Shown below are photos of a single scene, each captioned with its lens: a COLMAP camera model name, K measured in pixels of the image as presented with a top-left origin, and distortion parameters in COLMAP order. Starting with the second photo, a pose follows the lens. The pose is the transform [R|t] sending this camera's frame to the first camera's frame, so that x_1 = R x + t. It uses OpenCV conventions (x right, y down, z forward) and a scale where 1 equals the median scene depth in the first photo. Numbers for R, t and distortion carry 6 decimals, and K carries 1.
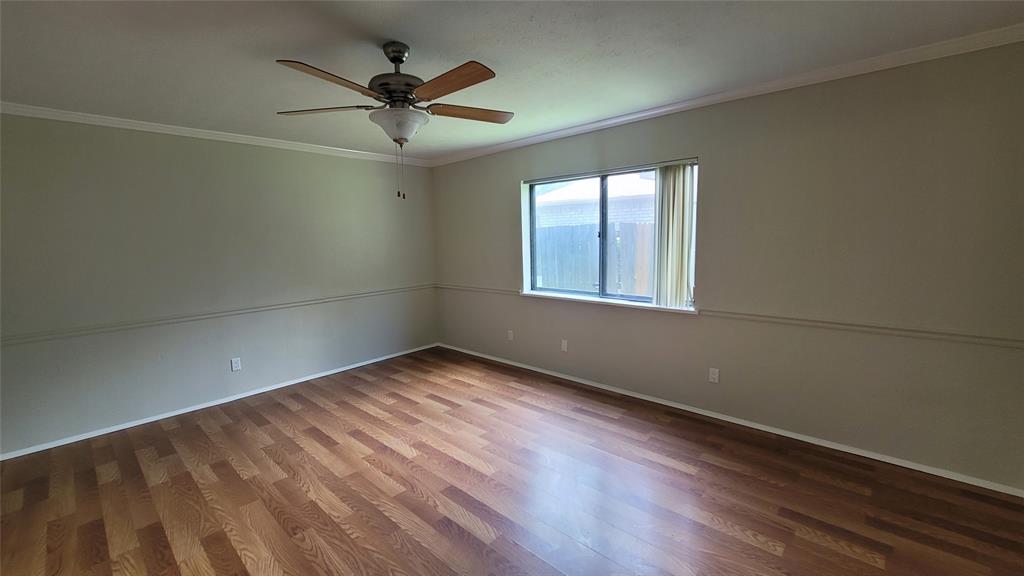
lens RADIAL K [[415.6, 0, 511.2], [0, 415.6, 290.4], [0, 0, 1]] dist [-0.003217, -0.000682]
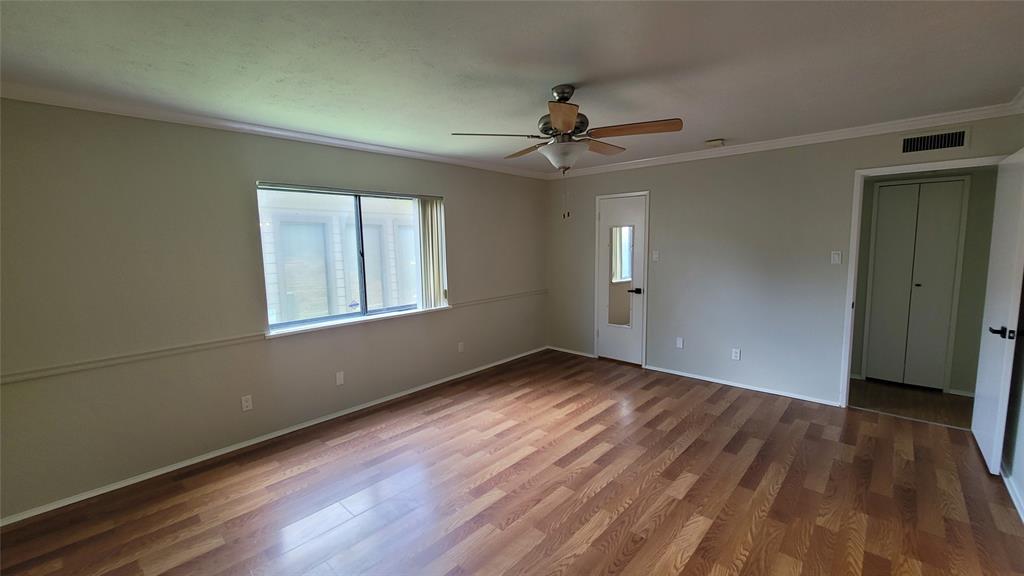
lens RADIAL K [[415.6, 0, 508.3], [0, 415.6, 288.0], [0, 0, 1]] dist [-0.003217, -0.000682]
pose [[0.006349, -0.089627, 0.995955, -1.056859], [0.148526, 0.985012, 0.087696, -0.116780], [-0.988888, 0.147369, 0.019566, 0.860558]]
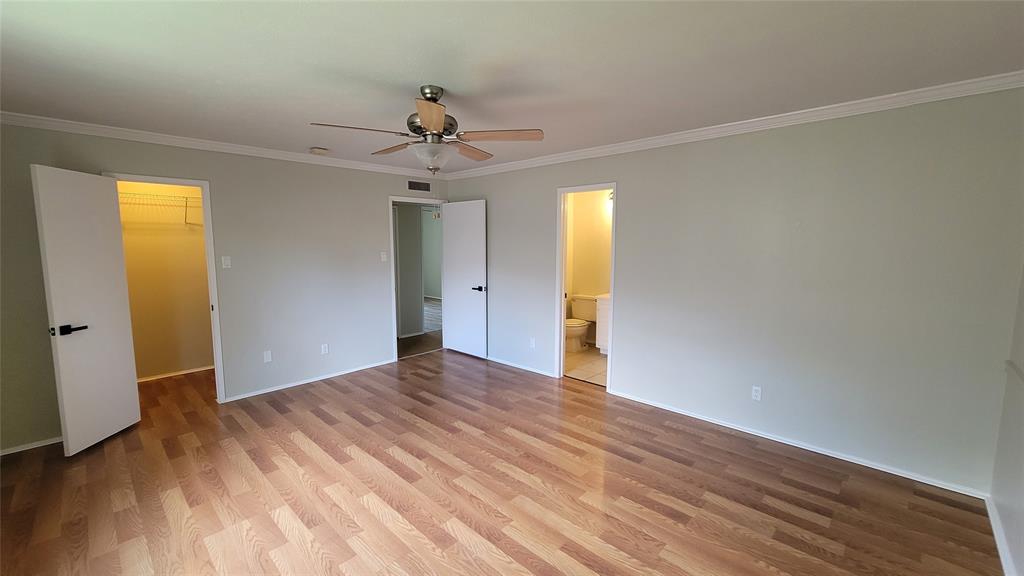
lens RADIAL K [[415.6, 0, 510.6], [0, 415.6, 285.6], [0, 0, 1]] dist [-0.003217, -0.000682]
pose [[-0.999446, 0.023678, 0.023389, -0.366740], [0.028553, 0.971082, 0.237031, -0.230032], [-0.017100, 0.237568, -0.971220, 1.604665]]
